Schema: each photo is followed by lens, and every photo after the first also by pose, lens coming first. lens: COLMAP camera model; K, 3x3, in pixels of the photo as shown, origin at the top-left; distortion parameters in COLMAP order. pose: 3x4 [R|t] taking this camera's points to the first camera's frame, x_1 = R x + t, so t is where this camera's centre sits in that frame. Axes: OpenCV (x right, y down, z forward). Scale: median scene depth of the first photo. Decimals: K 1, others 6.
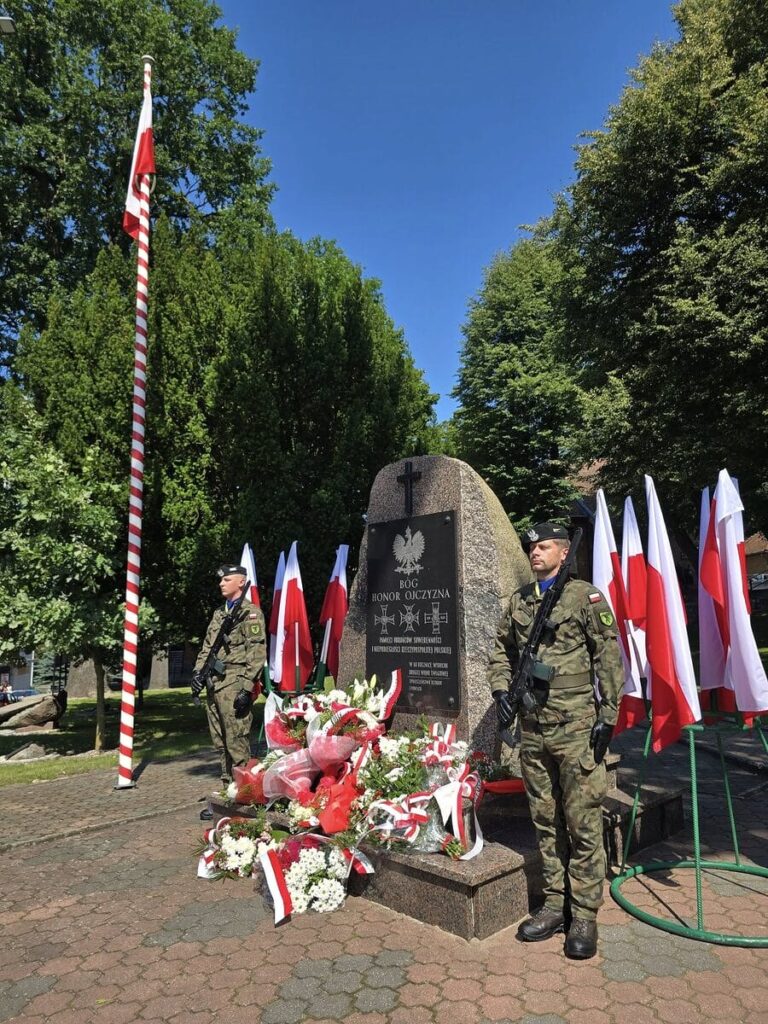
lens RADIAL K [[712.7, 0, 382.3], [0, 712.7, 507.6], [0, 0, 1]] dist [0.033080, -0.027179]
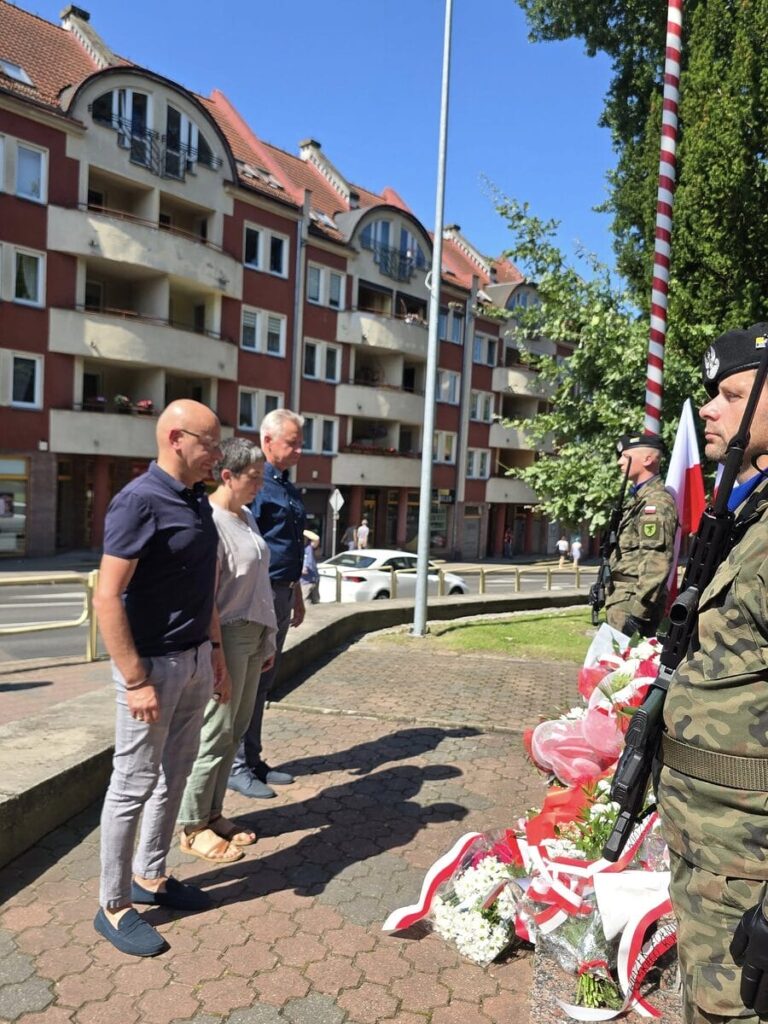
lens RADIAL K [[763.9, 0, 376.6], [0, 763.9, 523.4], [0, 0, 1]] dist [0.059140, -0.063168]
pose [[0.514392, 0.087169, -0.853113, 0.194157], [0.090789, 0.983694, 0.155254, 0.018186], [0.852736, -0.157315, 0.498090, 0.265138]]
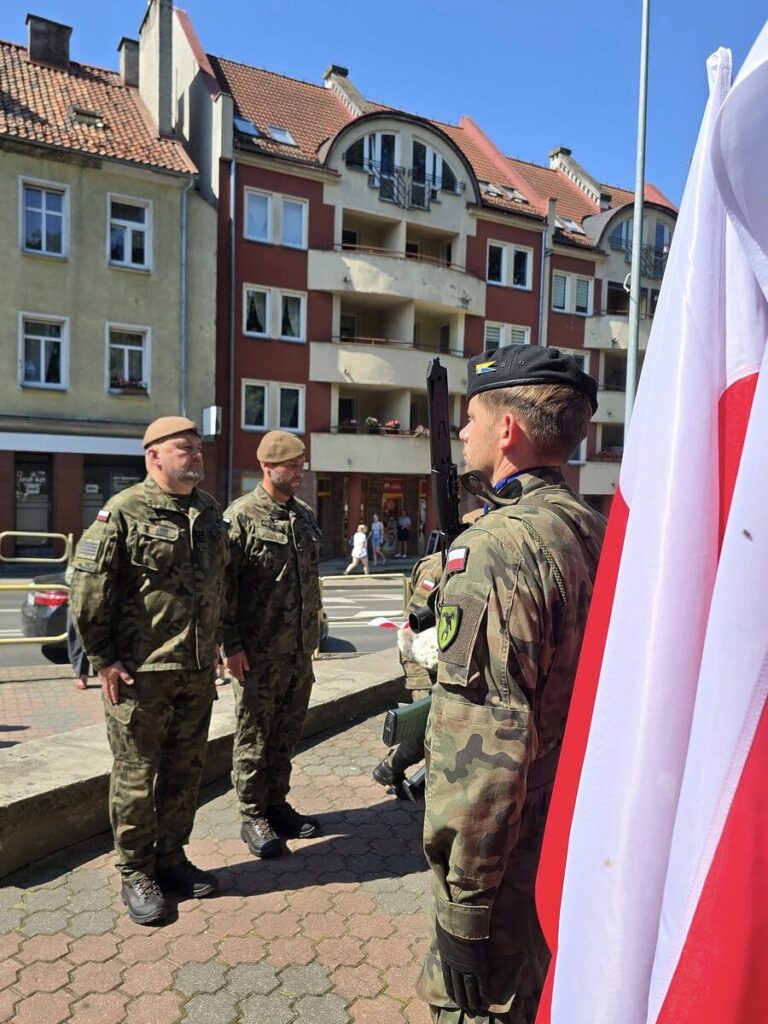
lens RADIAL K [[763.9, 0, 388.0], [0, 763.9, 522.4], [0, 0, 1]] dist [0.059140, -0.063168]
pose [[0.199259, 0.070366, -0.977417, 0.252853], [0.140662, 0.985036, 0.099590, 0.026523], [0.969799, -0.157330, 0.186380, 0.354987]]
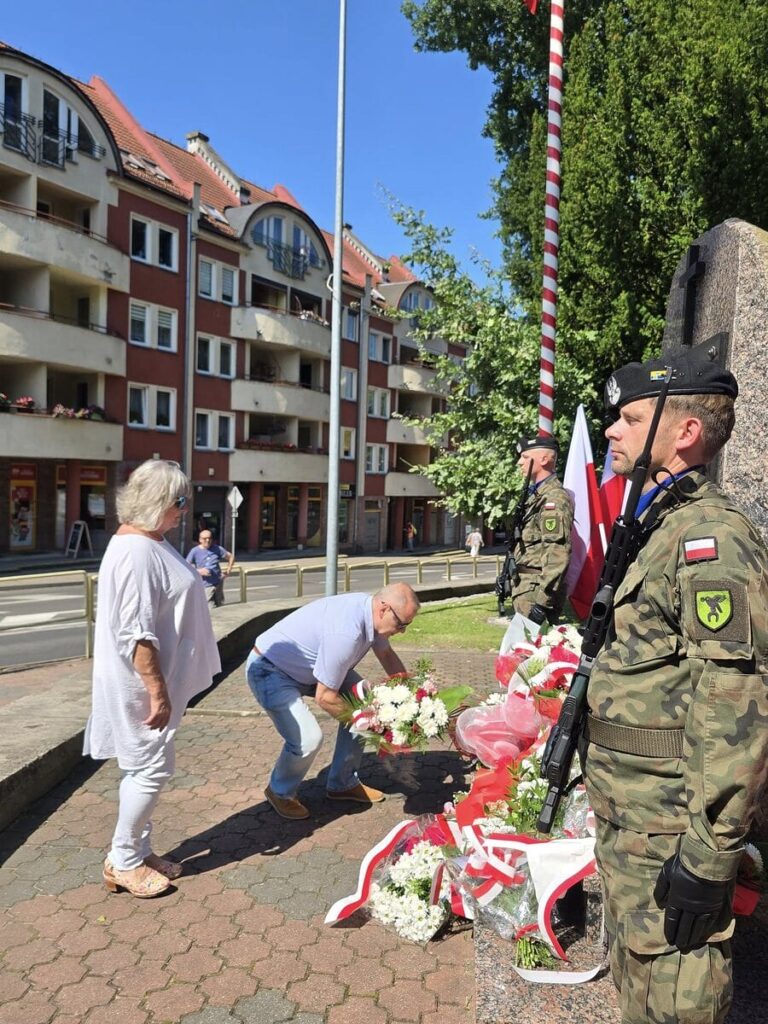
lens RADIAL K [[763.9, 0, 397.2], [0, 763.9, 506.1], [0, 0, 1]] dist [0.059140, -0.063168]
pose [[0.646537, 0.060097, -0.760512, 0.199017], [0.091530, 0.983581, 0.155537, 0.009555], [0.757372, -0.170170, 0.630420, 0.246194]]
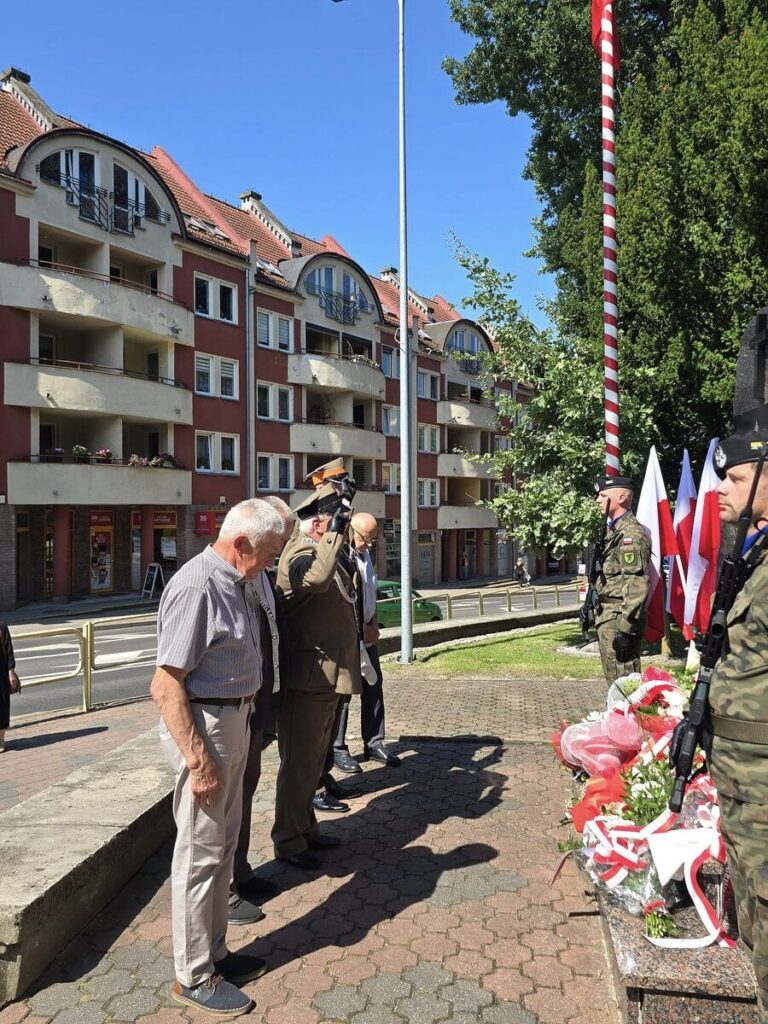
lens RADIAL K [[763.9, 0, 385.4], [0, 763.9, 507.2], [0, 0, 1]] dist [0.059140, -0.063168]
pose [[0.588279, 0.007056, -0.808627, 0.222659], [0.134390, 0.985203, 0.106366, -0.008736], [0.797412, -0.171245, 0.578626, 0.183982]]
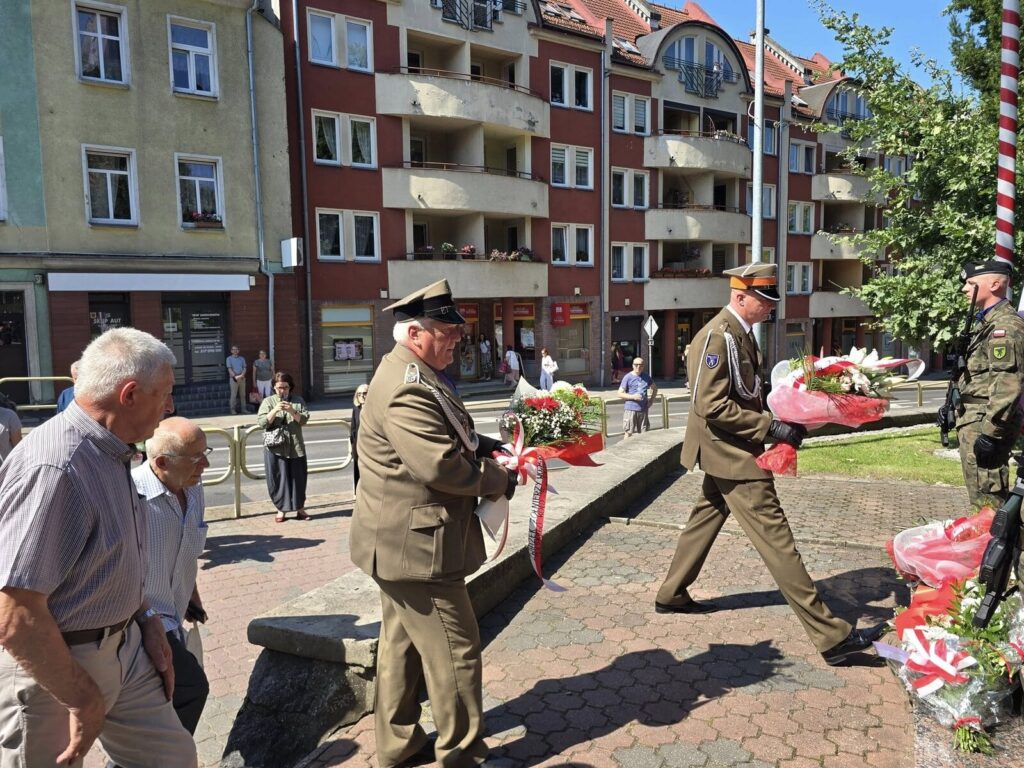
lens RADIAL K [[763.9, 0, 505.2], [0, 763.9, 379.1], [0, 0, 1]] dist [0.059140, -0.063168]
pose [[0.310611, 0.102115, -0.945036, 0.247388], [0.176413, 0.970747, 0.162876, -0.010172], [0.934023, -0.217308, 0.283510, 0.200911]]
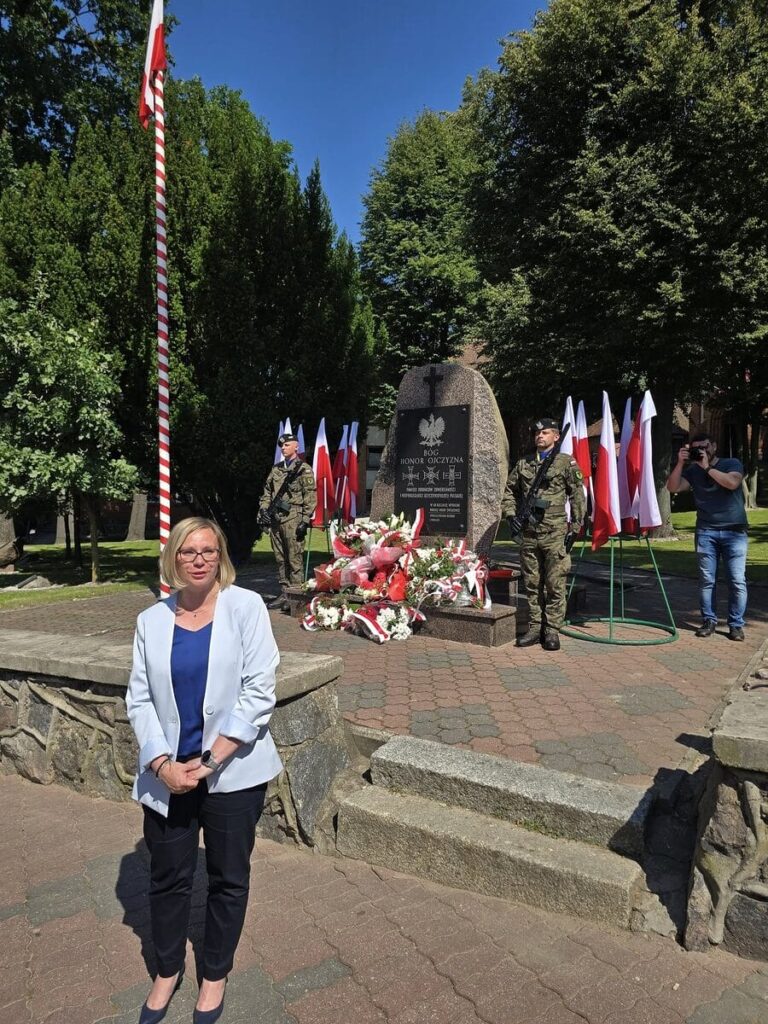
lens RADIAL K [[713.3, 0, 373.7], [0, 713.3, 509.4], [0, 0, 1]] dist [0.027975, -0.029186]
pose [[0.984136, 0.021255, 0.176140, -0.188959], [-0.053217, 0.982448, 0.178784, -0.019455], [-0.169248, -0.185321, 0.967993, -0.244815]]
